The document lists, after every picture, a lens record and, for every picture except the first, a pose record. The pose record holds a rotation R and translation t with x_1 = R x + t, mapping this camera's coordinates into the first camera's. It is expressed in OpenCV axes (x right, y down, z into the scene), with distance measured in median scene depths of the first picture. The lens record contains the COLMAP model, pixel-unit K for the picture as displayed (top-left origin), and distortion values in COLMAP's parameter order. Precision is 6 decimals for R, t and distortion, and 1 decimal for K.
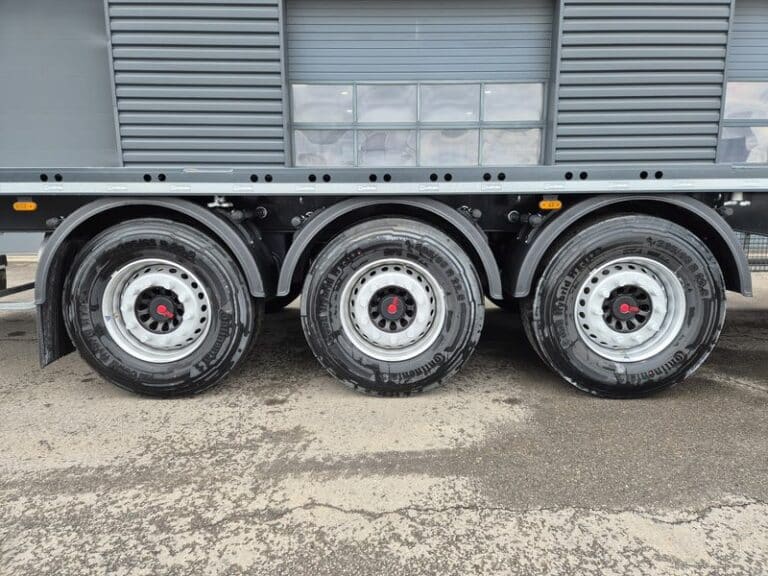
lens RADIAL K [[513.6, 0, 389.9], [0, 513.6, 281.5], [0, 0, 1]] dist [0.050855, -0.023722]
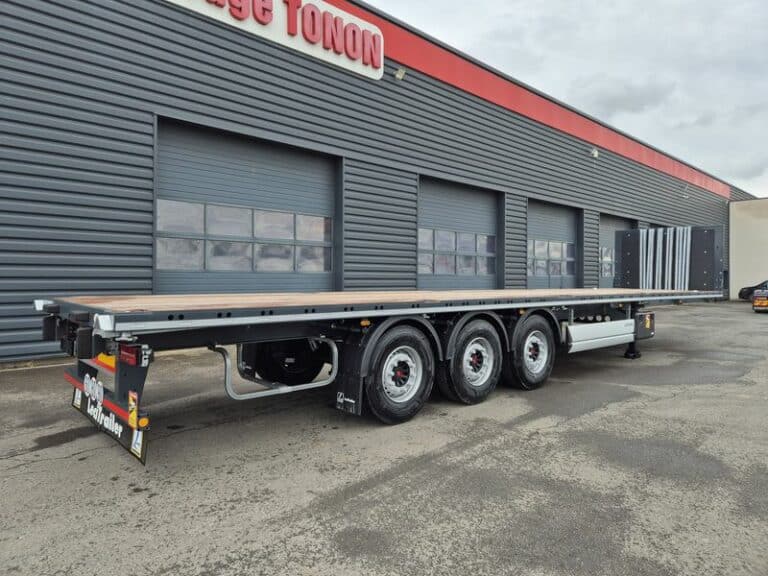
lens RADIAL K [[513.6, 0, 377.0], [0, 513.6, 286.2], [0, 0, 1]] dist [0.050855, -0.023722]
pose [[0.736628, -0.000889, 0.676297, -1.921638], [0.099002, 0.989368, -0.106533, -0.076022], [-0.669012, 0.145430, 0.728885, -0.382307]]
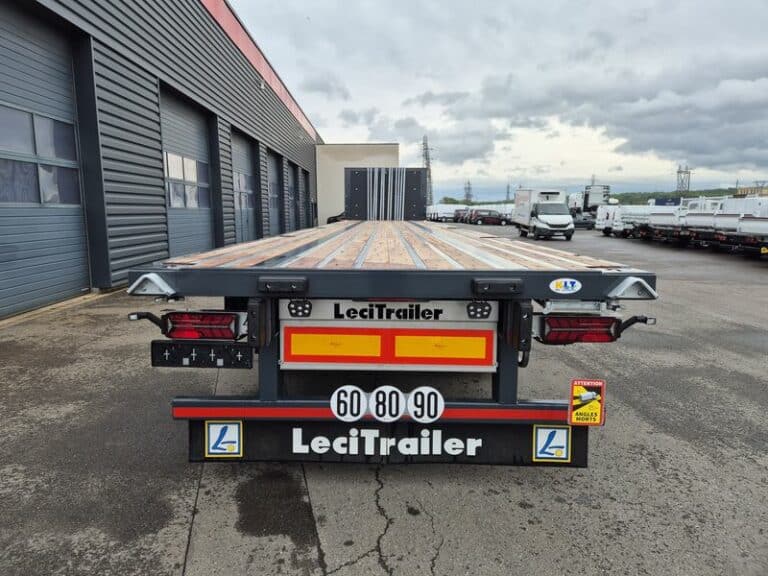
lens RADIAL K [[513.6, 0, 377.7], [0, 513.6, 287.1], [0, 0, 1]] dist [0.050855, -0.023722]
pose [[-0.002950, -0.141468, 0.989938, -2.448716], [0.164040, 0.976464, 0.140032, -0.397397], [-0.986449, 0.162802, 0.020325, 1.485419]]
